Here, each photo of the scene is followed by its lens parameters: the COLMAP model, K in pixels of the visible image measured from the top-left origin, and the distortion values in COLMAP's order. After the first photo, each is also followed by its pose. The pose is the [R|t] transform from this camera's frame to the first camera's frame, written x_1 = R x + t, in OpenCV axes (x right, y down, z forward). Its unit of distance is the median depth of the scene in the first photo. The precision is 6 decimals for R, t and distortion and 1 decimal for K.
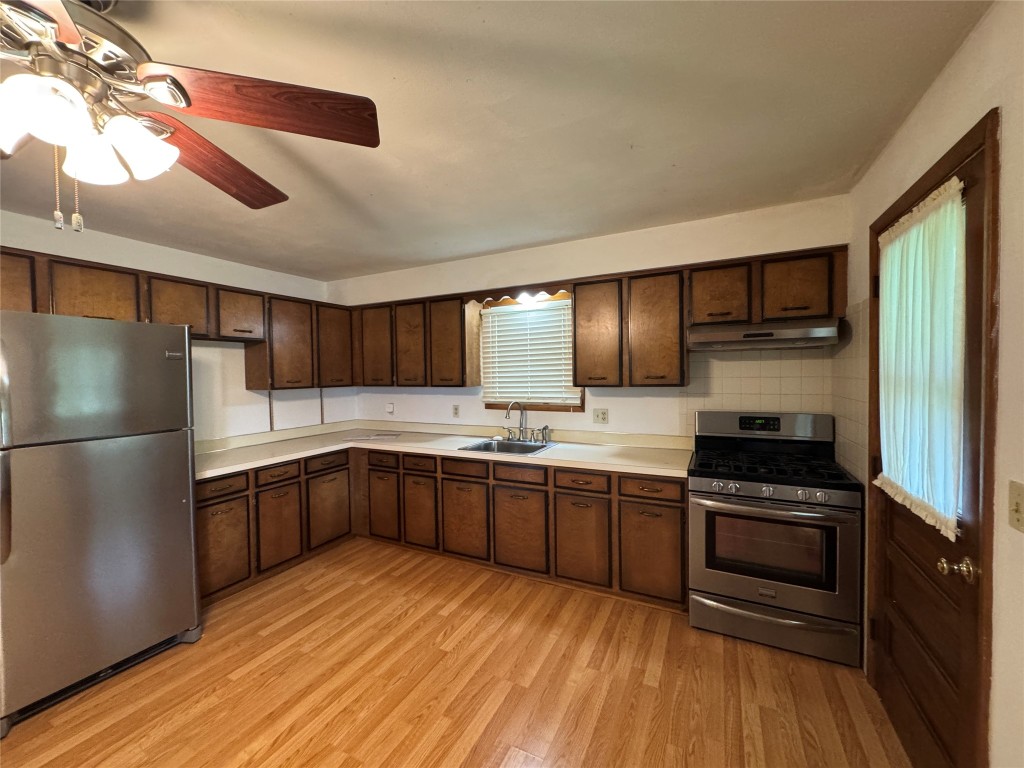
lens RADIAL K [[411.0, 0, 509.9], [0, 411.0, 384.6], [0, 0, 1]] dist [-0.003932, 0.000203]
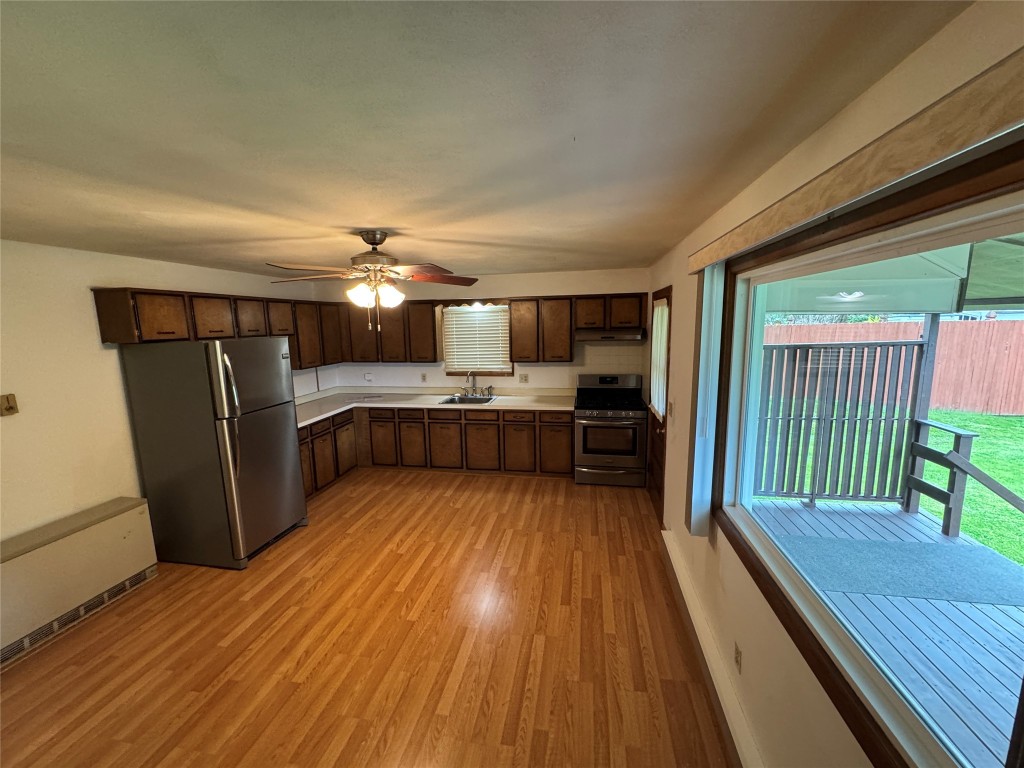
lens RADIAL K [[411.0, 0, 511.3], [0, 411.0, 384.9], [0, 0, 1]] dist [-0.003932, 0.000203]
pose [[0.958890, -0.047220, 0.279822, -0.348967], [0.013160, 0.992397, 0.122370, -0.119998], [-0.283473, -0.113657, 0.952221, -0.670975]]
